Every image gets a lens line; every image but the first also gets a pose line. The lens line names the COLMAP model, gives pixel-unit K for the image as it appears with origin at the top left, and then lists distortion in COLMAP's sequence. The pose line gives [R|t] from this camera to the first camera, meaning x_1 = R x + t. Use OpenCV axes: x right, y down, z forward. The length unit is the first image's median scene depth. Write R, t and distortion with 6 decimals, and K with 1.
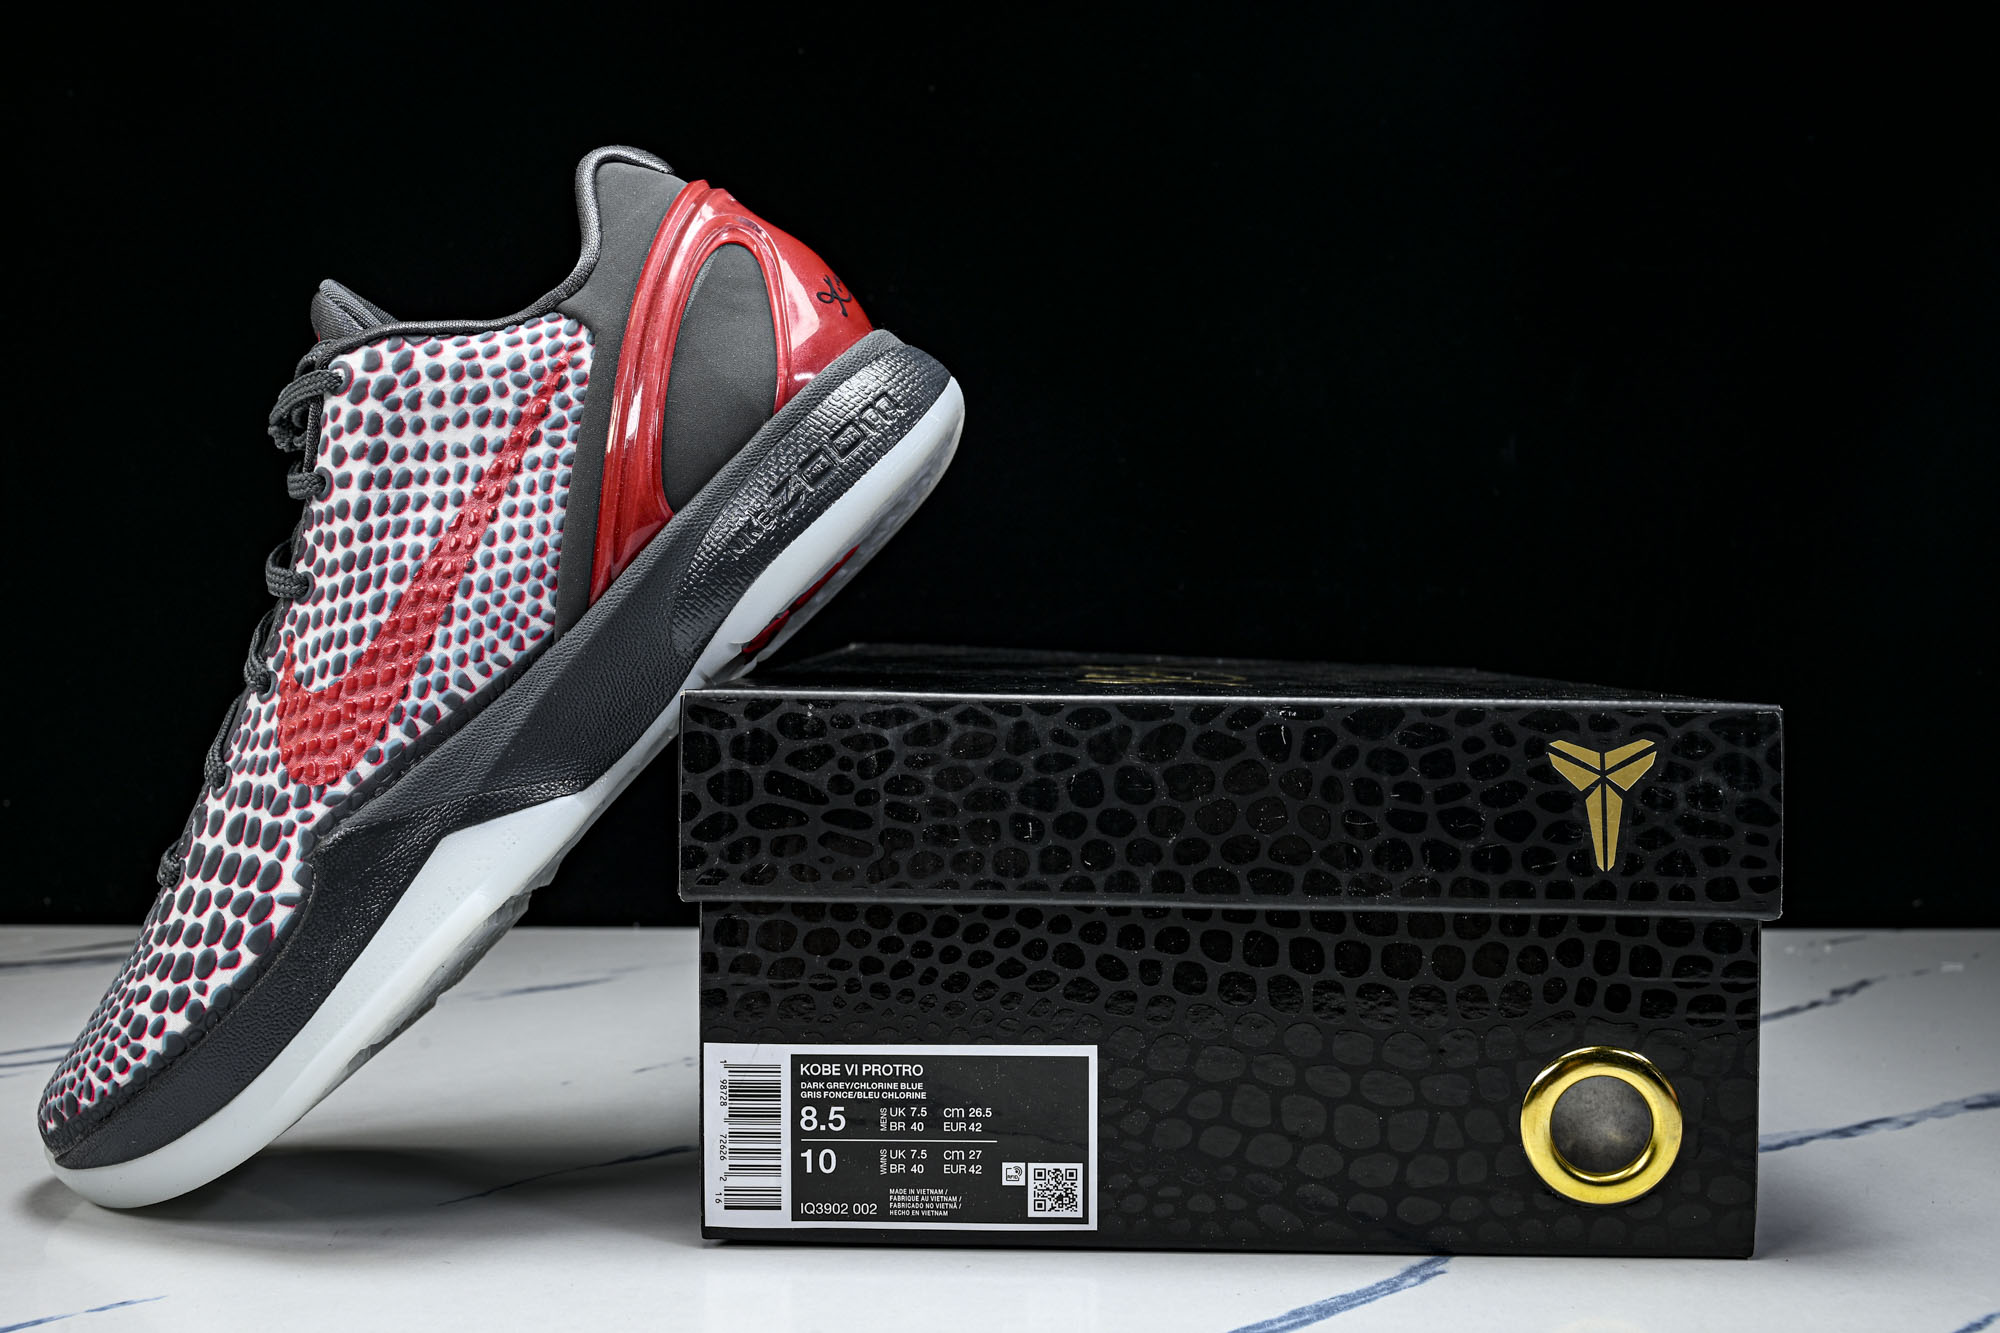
lens RADIAL K [[2075.5, 0, 1000.0], [0, 2075.5, 666.5], [0, 0, 1]] dist [0.011985, 0.030272]
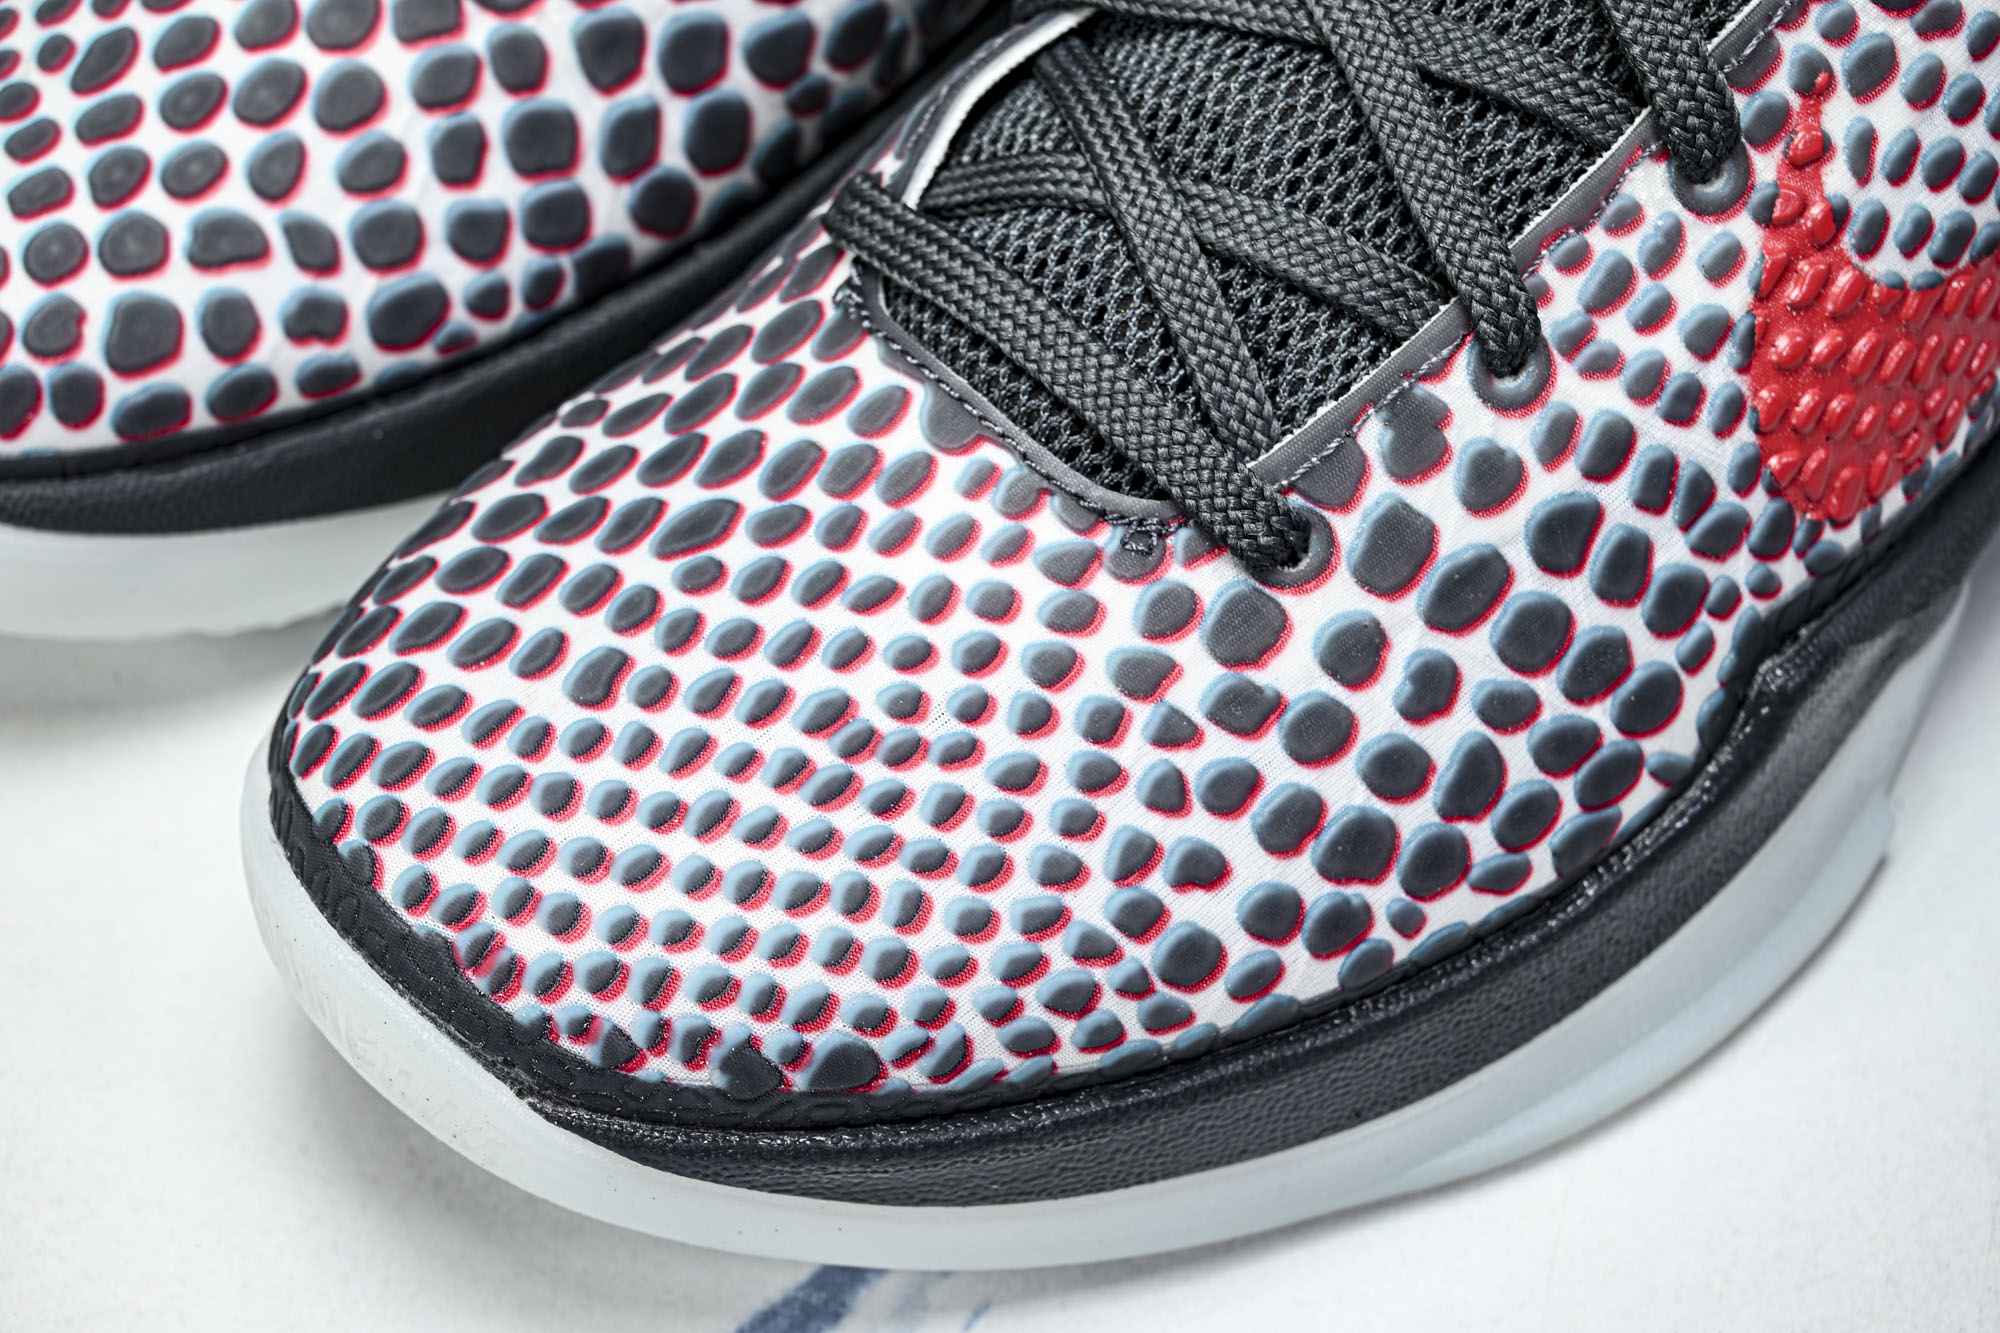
lens RADIAL K [[3813.8, 0, 999.7], [0, 3813.8, 635.8], [0, 0, 1]] dist [-0.021380, 0.254890]
pose [[0.539603, 0.083118, 0.837806, -1.014598], [-0.495904, 0.835552, 0.236501, -0.019733], [-0.680373, -0.543088, 0.492085, 0.723361]]
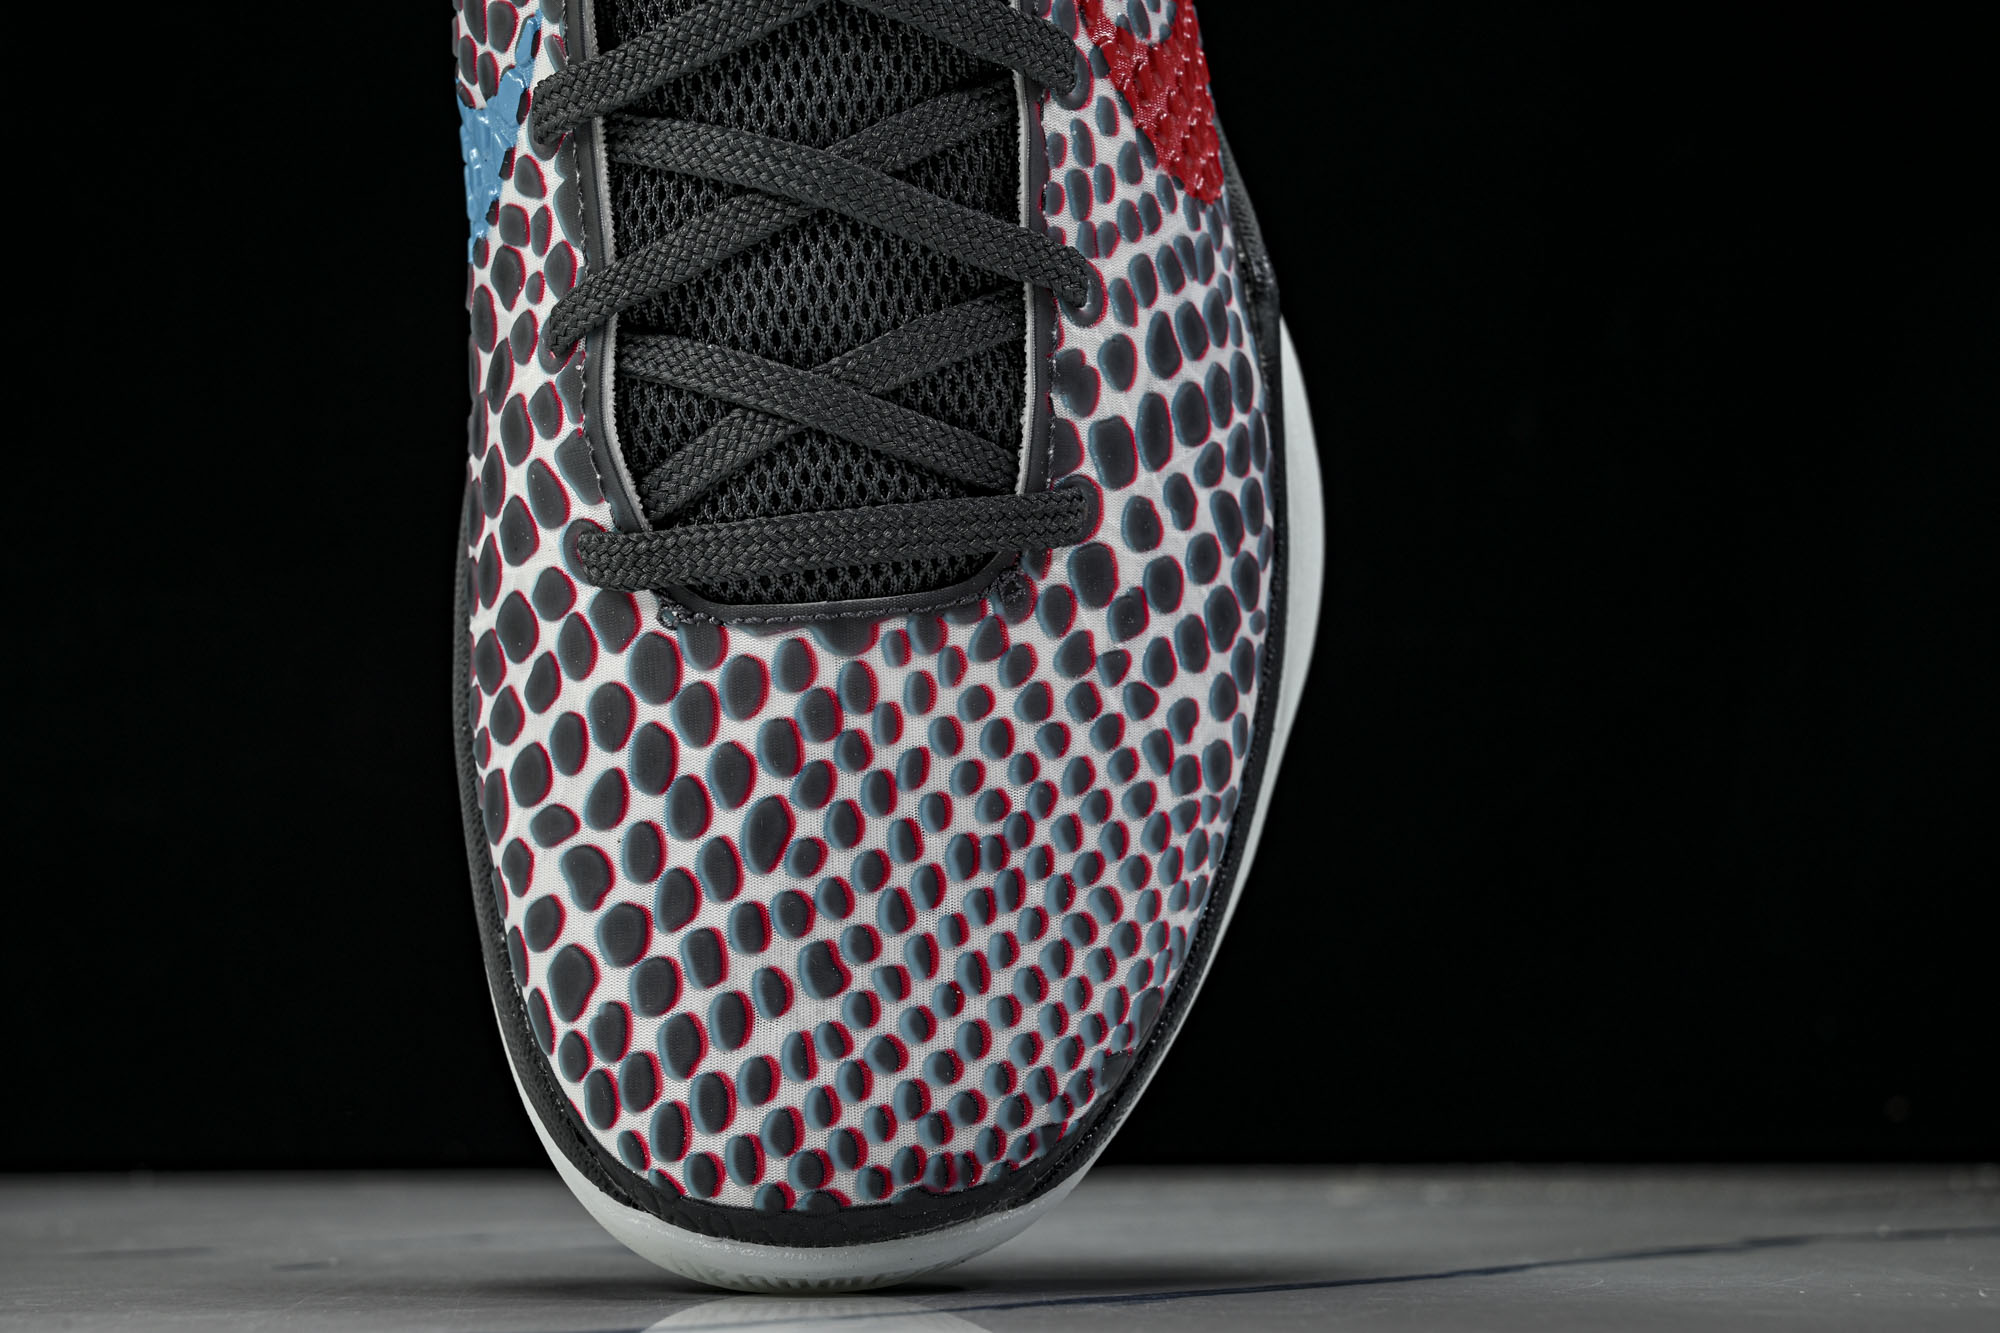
lens RADIAL K [[3127.0, 0, 972.0], [0, 3127.0, 668.0], [0, 0, 1]] dist [0.006014, -0.021978]
pose [[-0.061684, -0.422899, 0.904075, -1.108689], [0.090149, 0.899737, 0.427021, -0.186999], [-0.994016, 0.107842, -0.017376, 1.078232]]
